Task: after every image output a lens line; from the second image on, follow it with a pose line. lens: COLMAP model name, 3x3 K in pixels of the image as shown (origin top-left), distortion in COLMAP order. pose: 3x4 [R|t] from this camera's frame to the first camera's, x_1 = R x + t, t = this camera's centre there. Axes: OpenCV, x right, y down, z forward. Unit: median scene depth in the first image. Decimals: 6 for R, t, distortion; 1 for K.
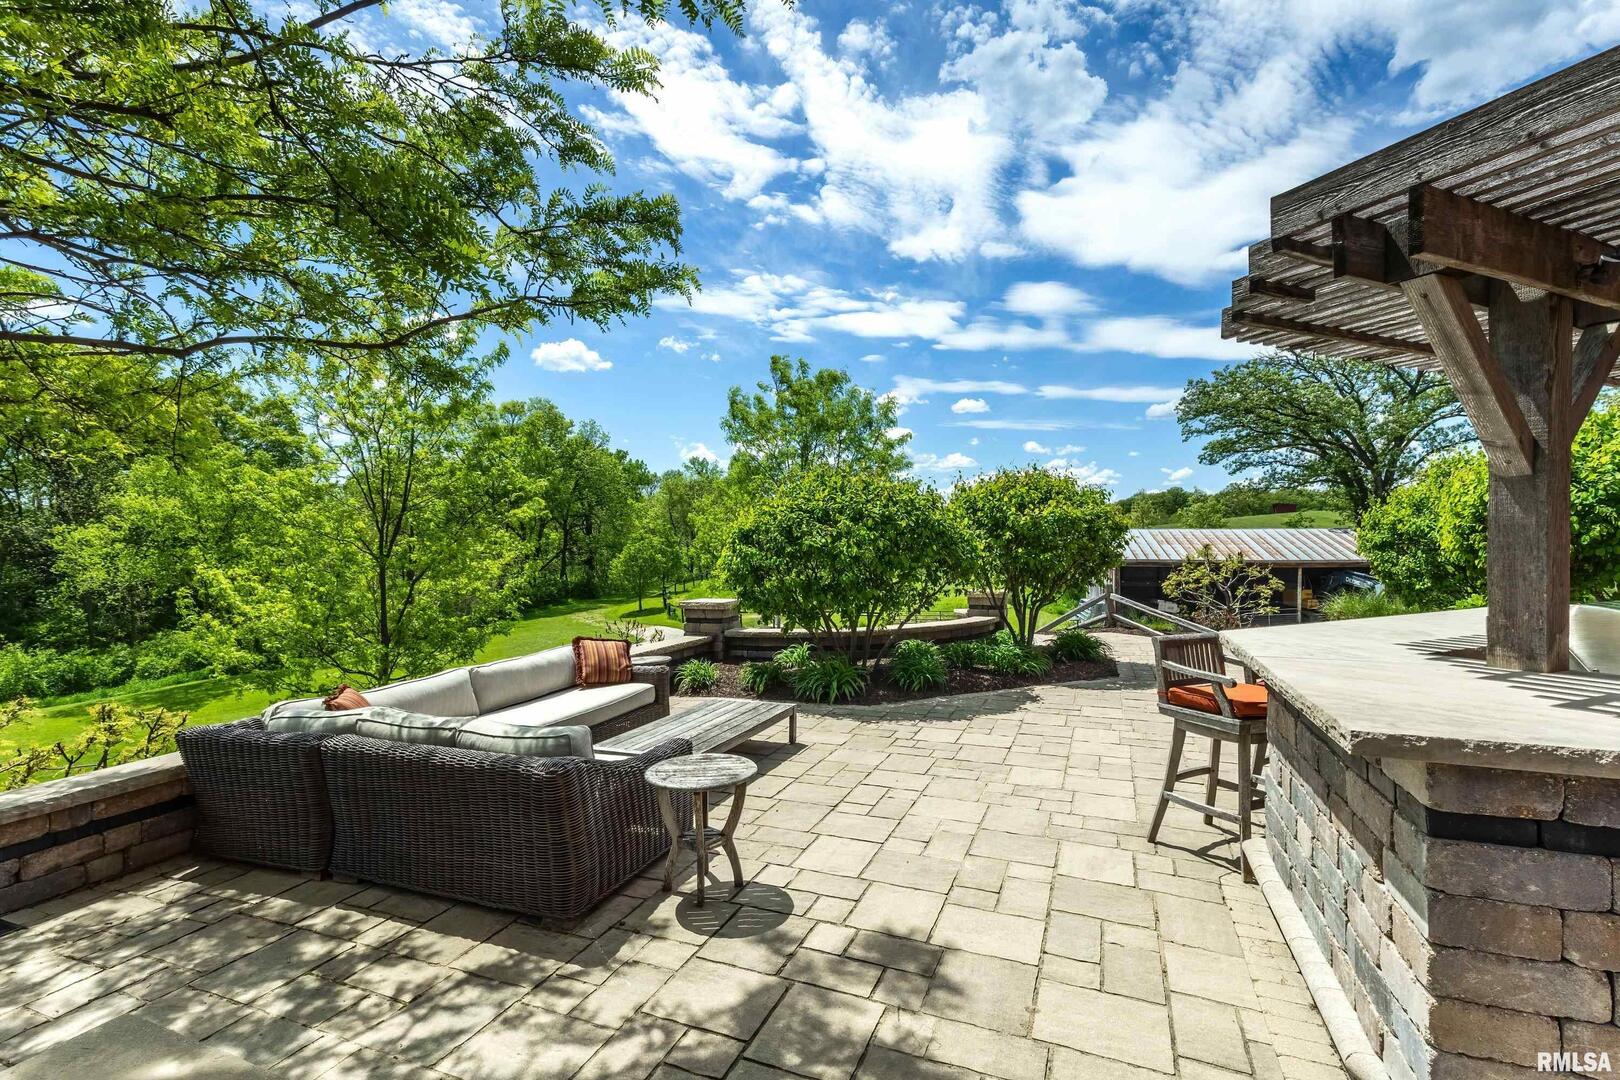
lens RADIAL K [[738.2, 0, 808.7], [0, 738.2, 544.5], [0, 0, 1]] dist [0.002594, 0.000013]
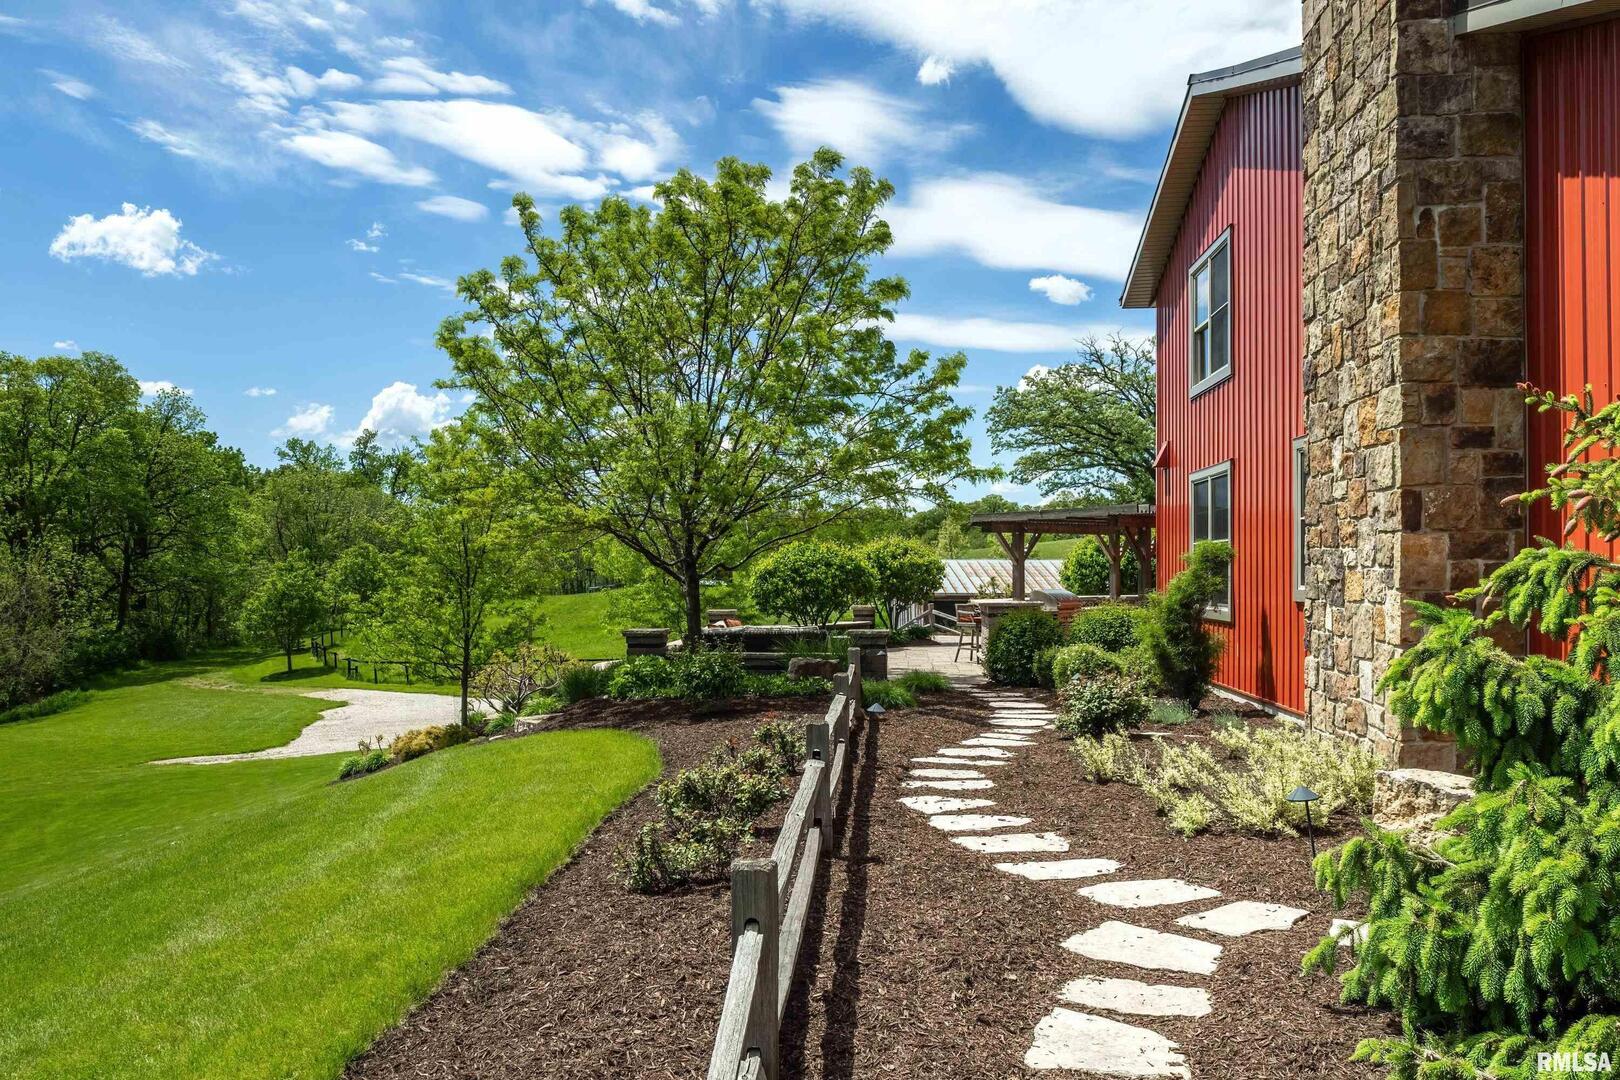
lens RADIAL K [[1274.5, 0, 810.0], [0, 1274.5, 540.0], [0, 0, 1]] dist [-0.003036, -0.000473]
pose [[0.950287, 0.008977, 0.311246, -0.152156], [0.000169, 0.999569, -0.029345, 0.000010], [-0.311375, 0.027939, 0.949876, -0.332543]]
